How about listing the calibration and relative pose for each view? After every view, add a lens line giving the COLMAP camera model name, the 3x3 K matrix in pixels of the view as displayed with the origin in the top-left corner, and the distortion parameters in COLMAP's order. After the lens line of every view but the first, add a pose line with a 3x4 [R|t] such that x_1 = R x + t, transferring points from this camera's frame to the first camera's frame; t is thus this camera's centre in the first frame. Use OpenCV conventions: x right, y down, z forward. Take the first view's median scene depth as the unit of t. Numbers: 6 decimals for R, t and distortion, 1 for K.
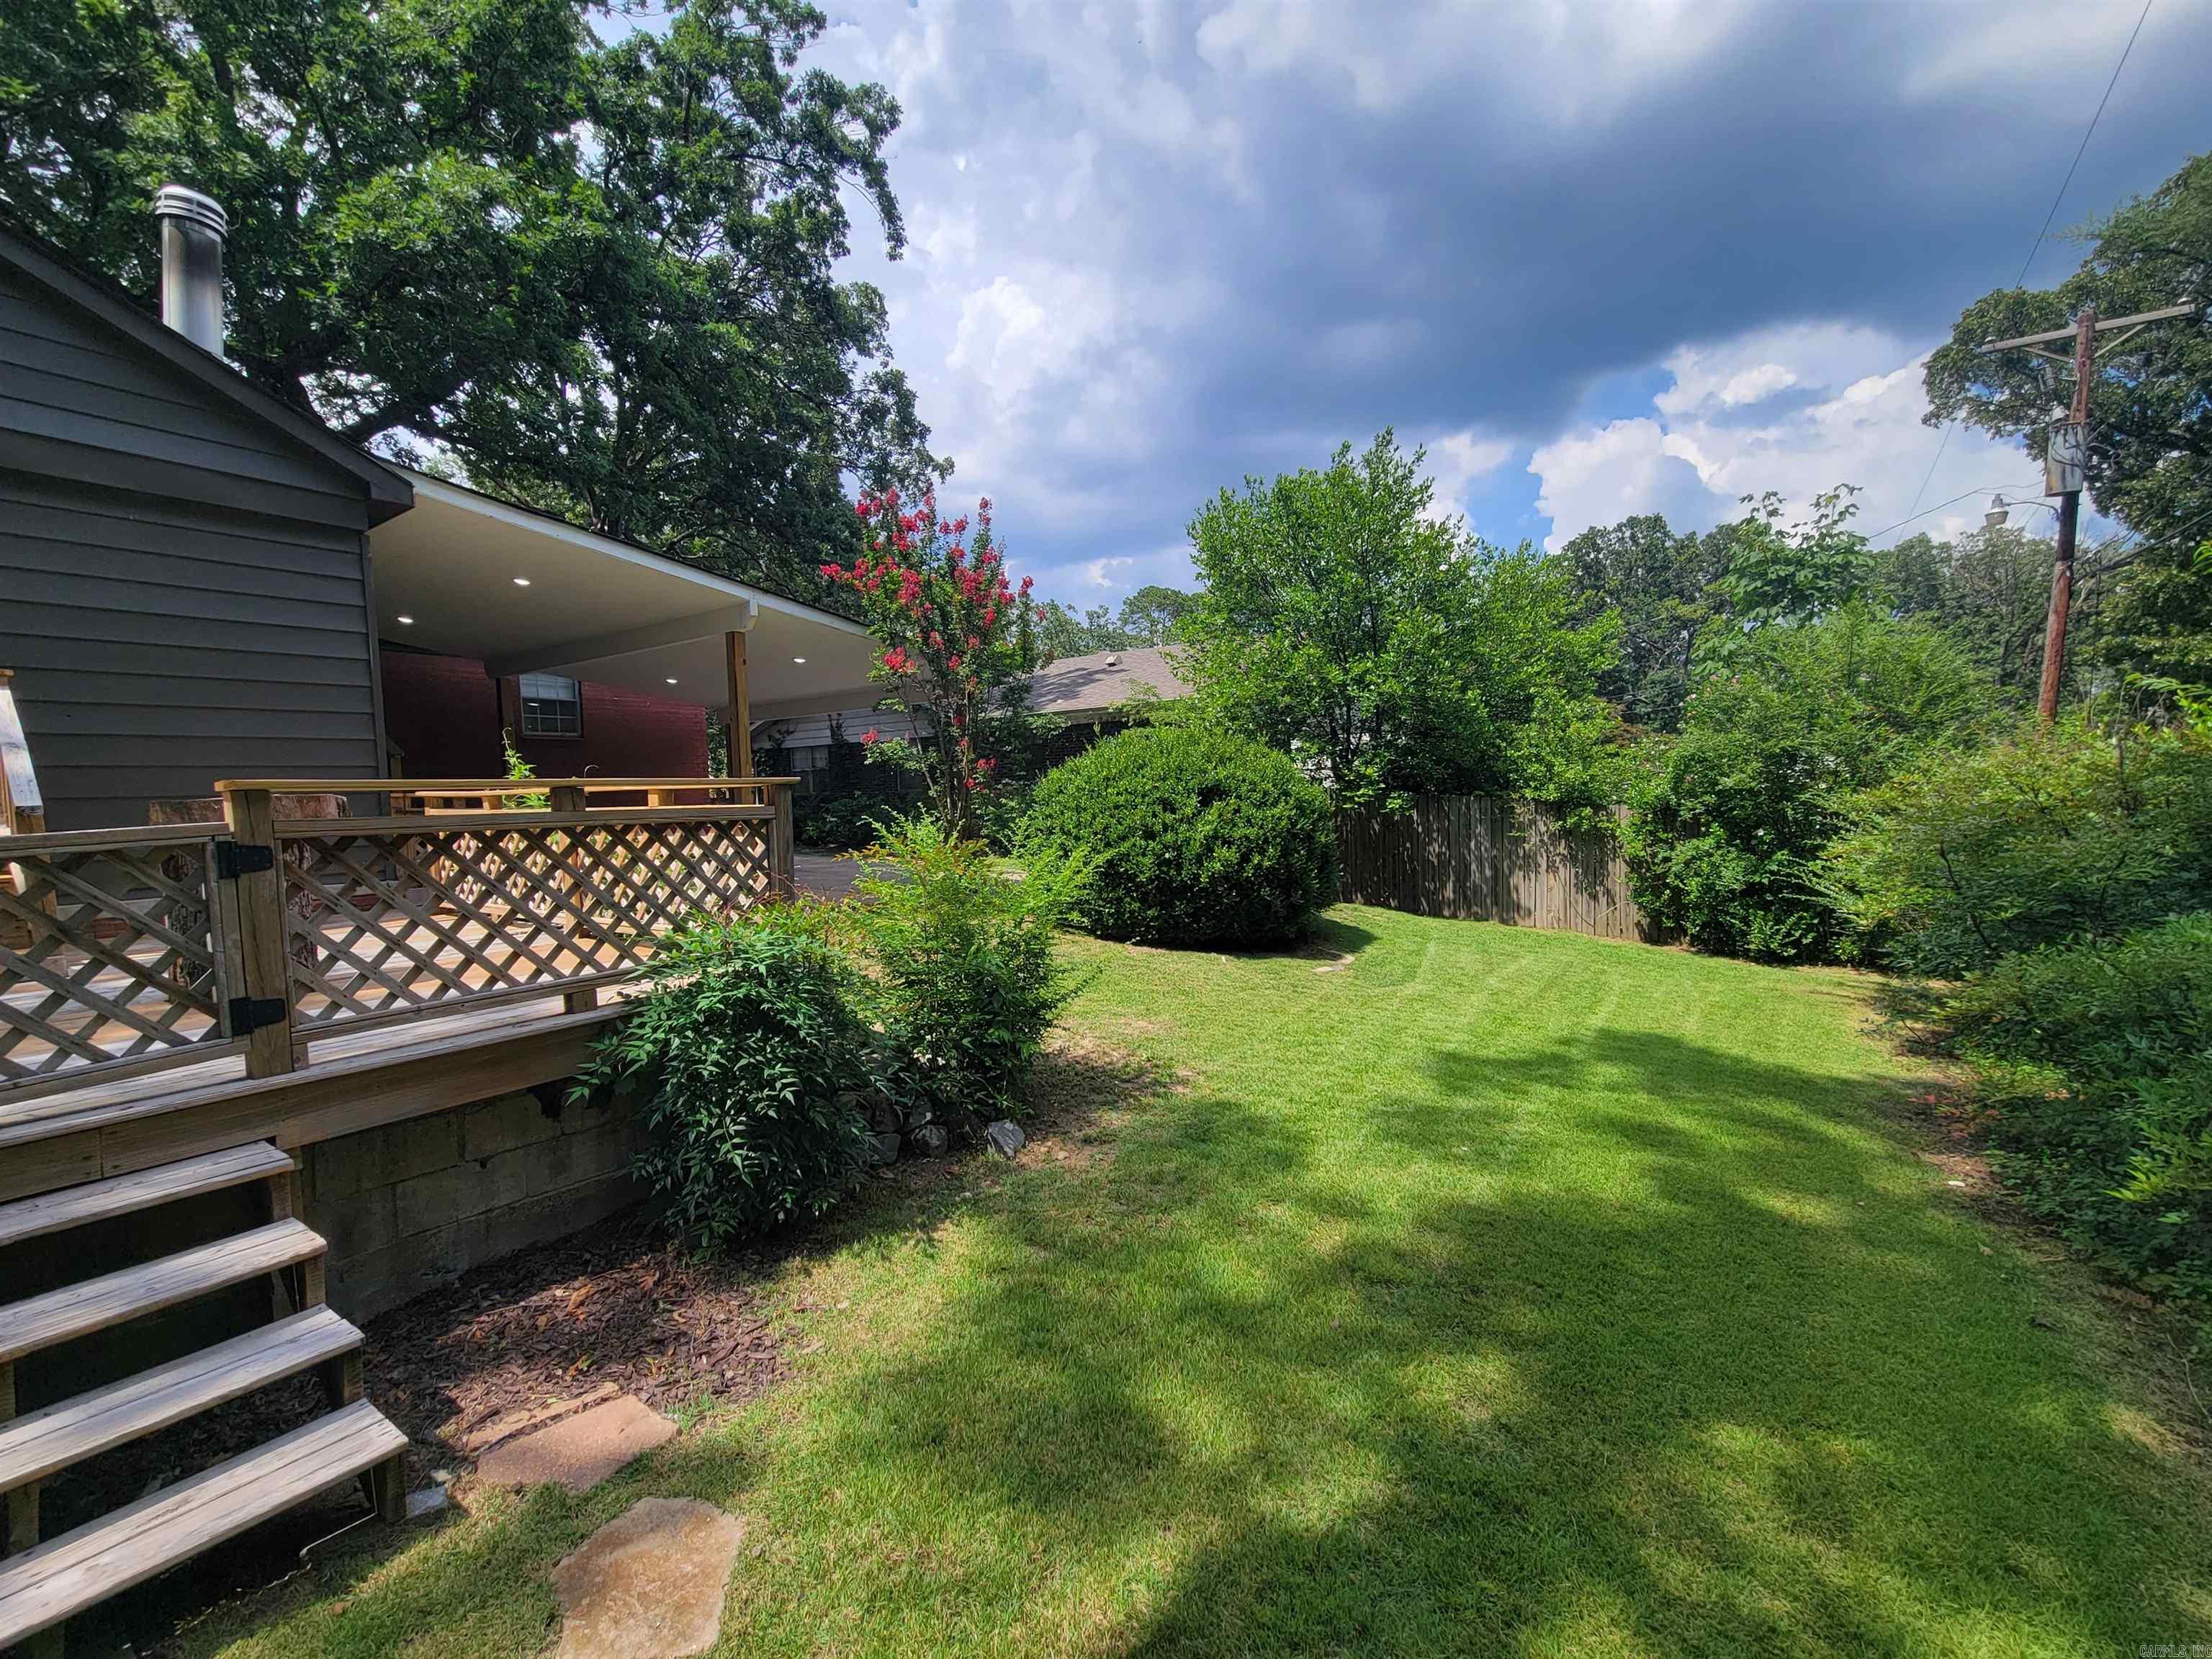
lens RADIAL K [[943.1, 0, 1106.0], [0, 943.1, 829.5], [0, 0, 1]] dist [-0.010005, -0.000294]
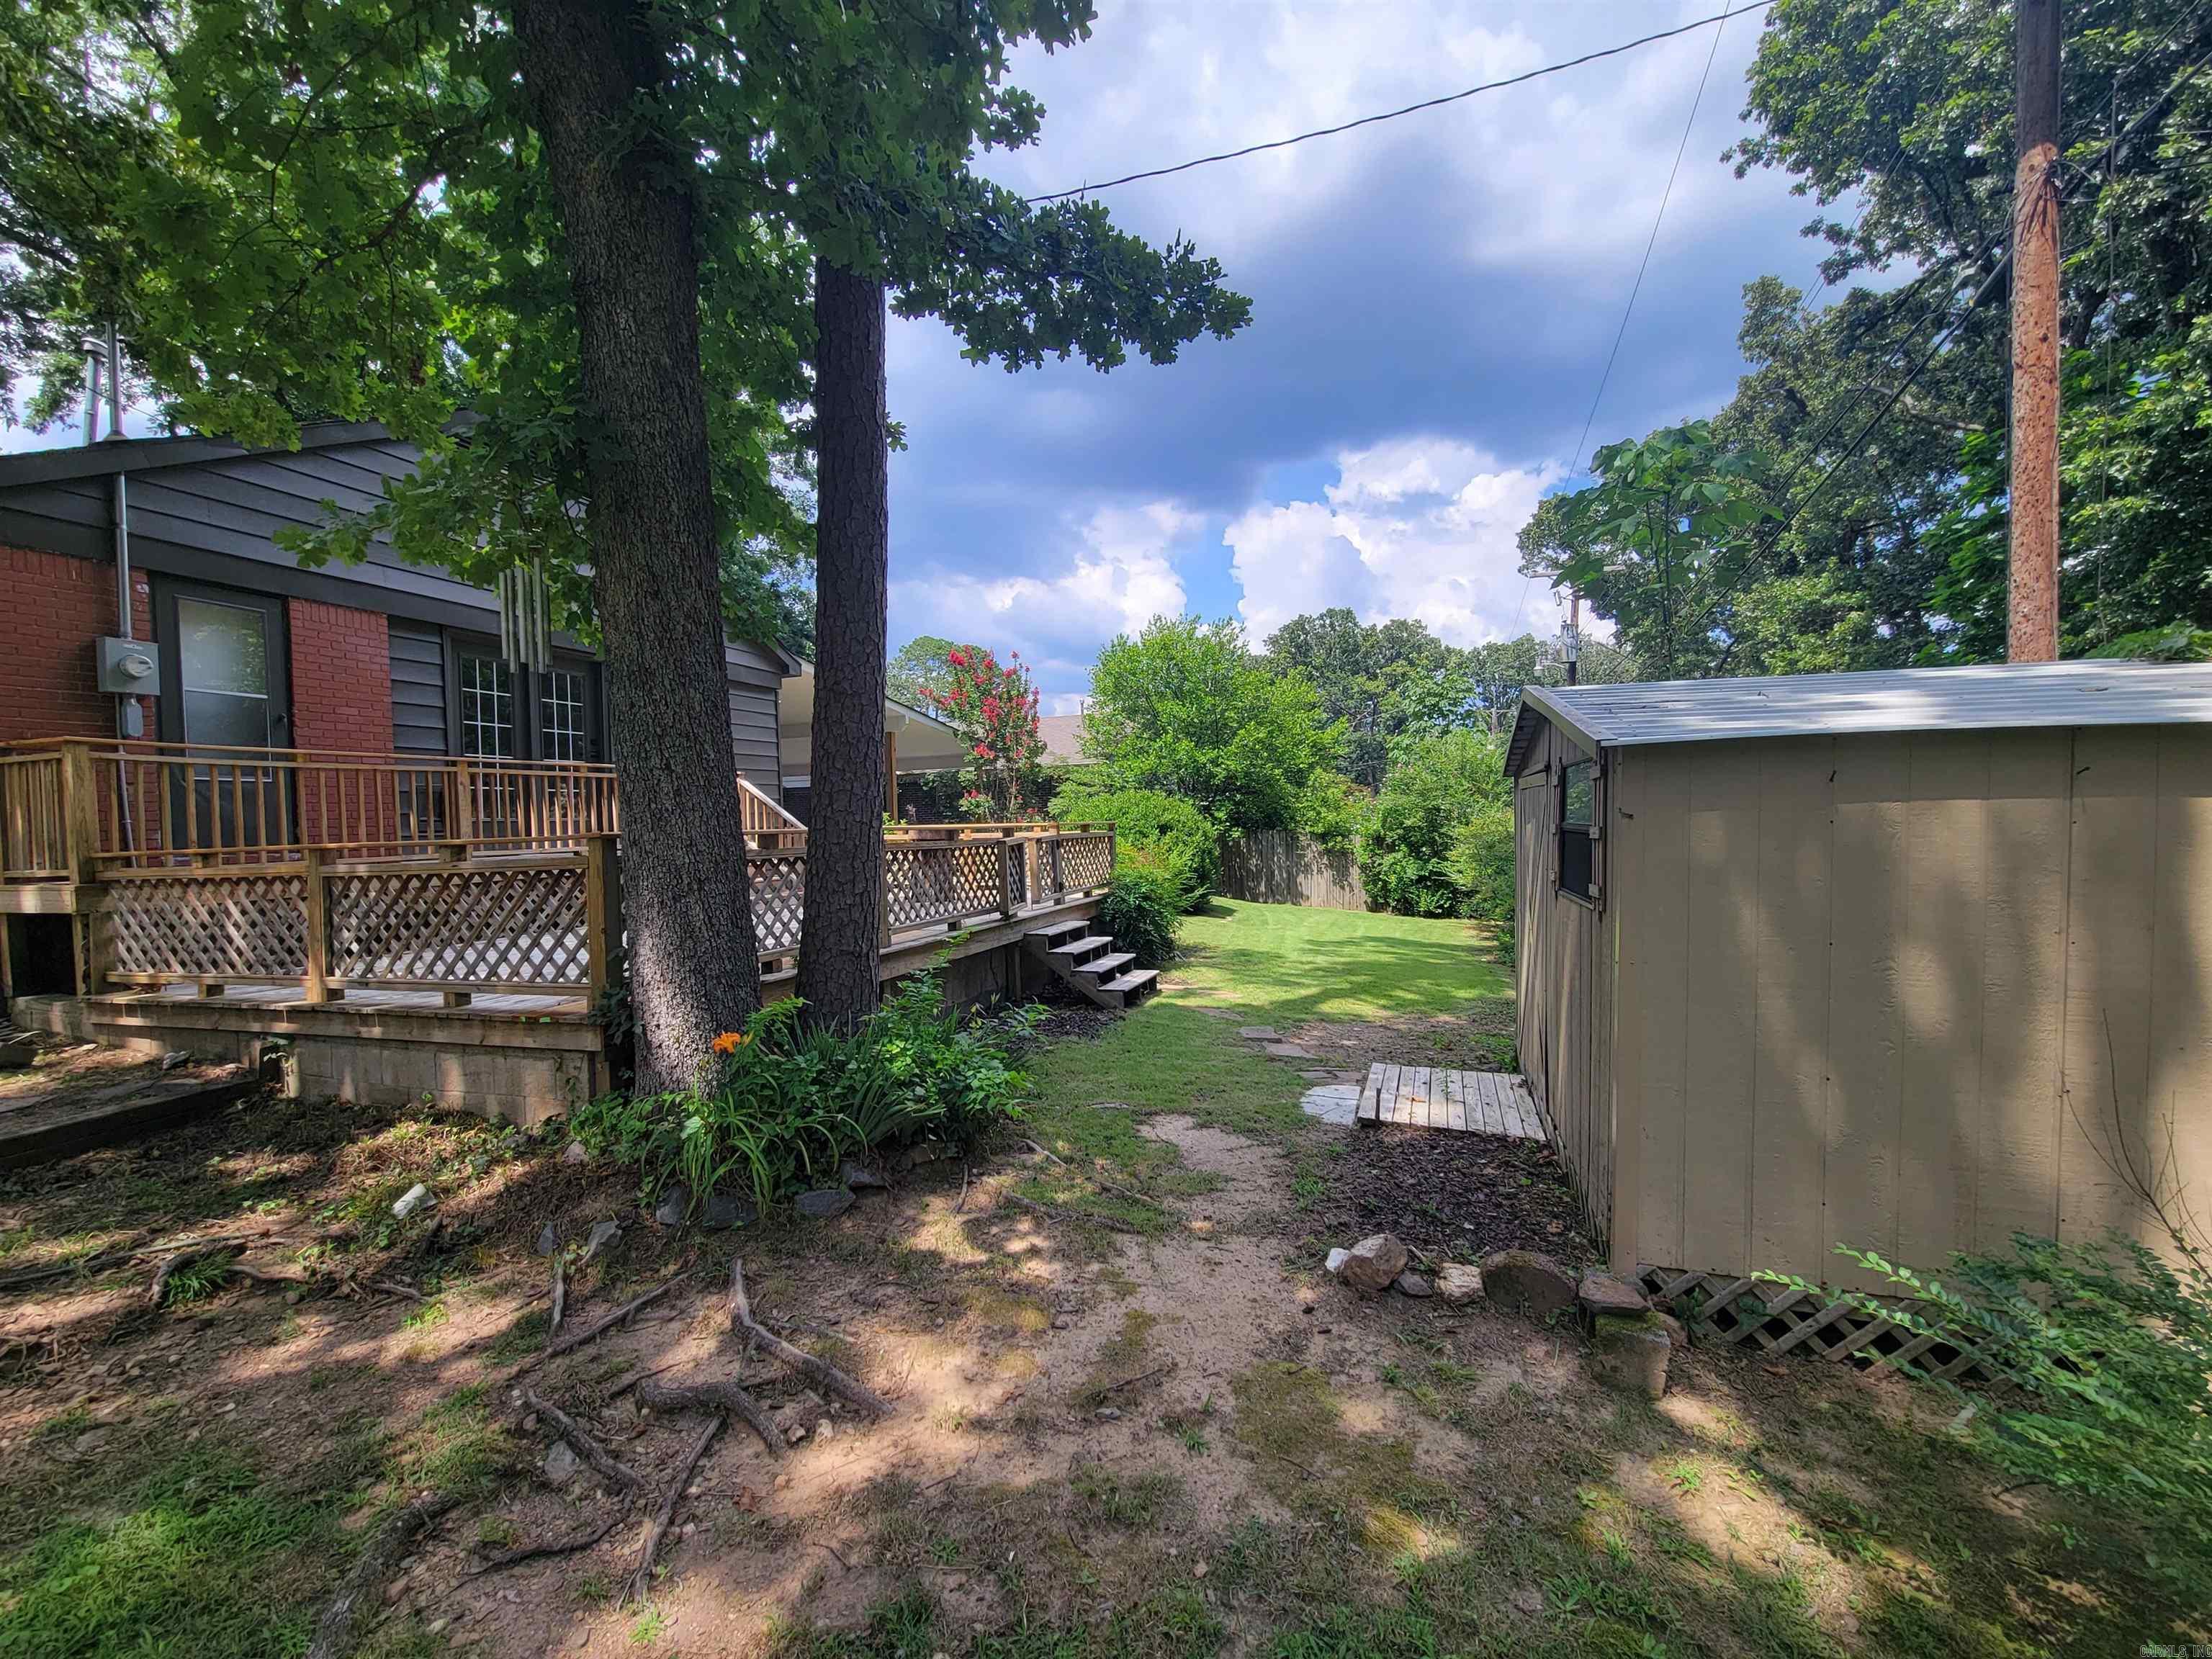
lens RADIAL K [[943.1, 0, 1106.0], [0, 943.1, 829.5], [0, 0, 1]] dist [-0.010005, -0.000294]
pose [[0.960657, 0.001167, 0.277736, -0.406437], [0.009873, 0.999216, -0.038350, 0.027307], [-0.277563, 0.039583, 0.959892, -0.589130]]
